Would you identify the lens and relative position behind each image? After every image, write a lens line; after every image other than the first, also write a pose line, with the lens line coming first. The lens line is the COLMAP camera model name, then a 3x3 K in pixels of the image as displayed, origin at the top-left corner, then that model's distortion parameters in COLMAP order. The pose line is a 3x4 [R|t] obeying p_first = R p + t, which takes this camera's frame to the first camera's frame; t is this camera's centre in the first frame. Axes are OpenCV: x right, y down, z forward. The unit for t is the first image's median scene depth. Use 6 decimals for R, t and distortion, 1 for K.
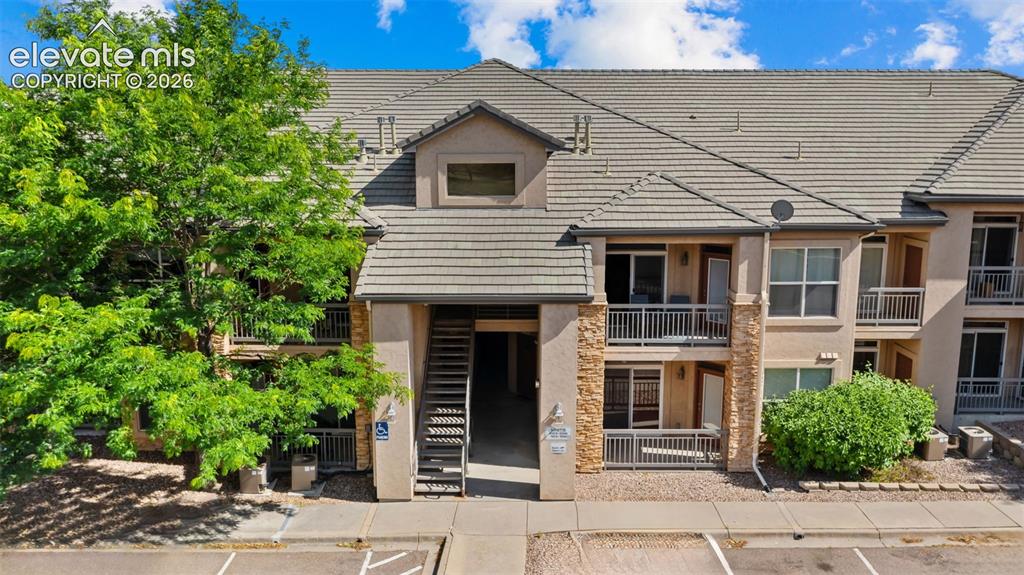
lens RADIAL K [[805.9, 0, 516.1], [0, 805.9, 292.8], [0, 0, 1]] dist [-0.007554, 0.000736]
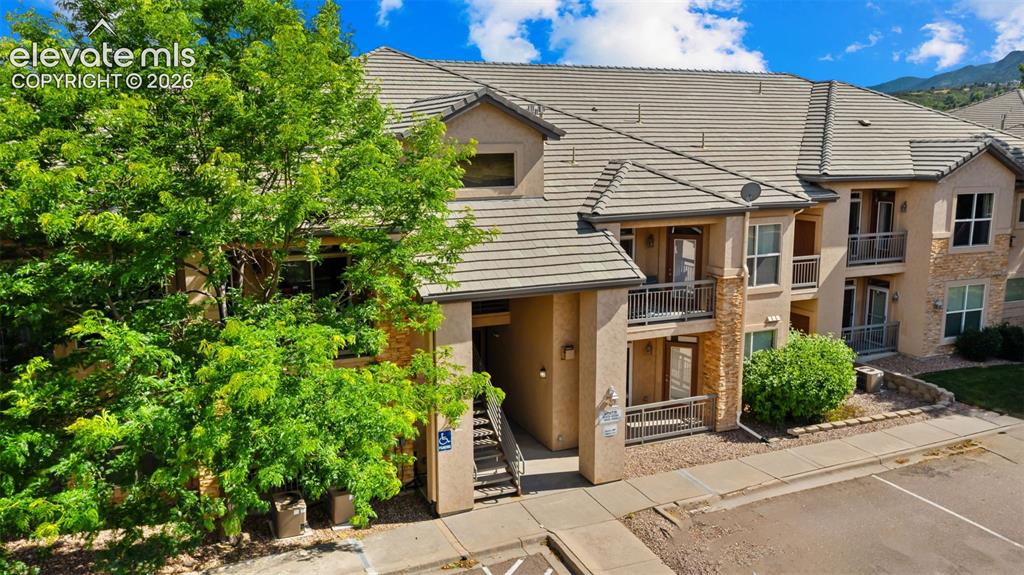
lens RADIAL K [[805.9, 0, 518.7], [0, 805.9, 283.8], [0, 0, 1]] dist [-0.007554, 0.000736]
pose [[0.914987, -0.075257, 0.396402, -0.413301], [0.078157, 0.996902, 0.008857, -0.009809], [-0.395841, 0.022877, 0.918034, 0.099003]]
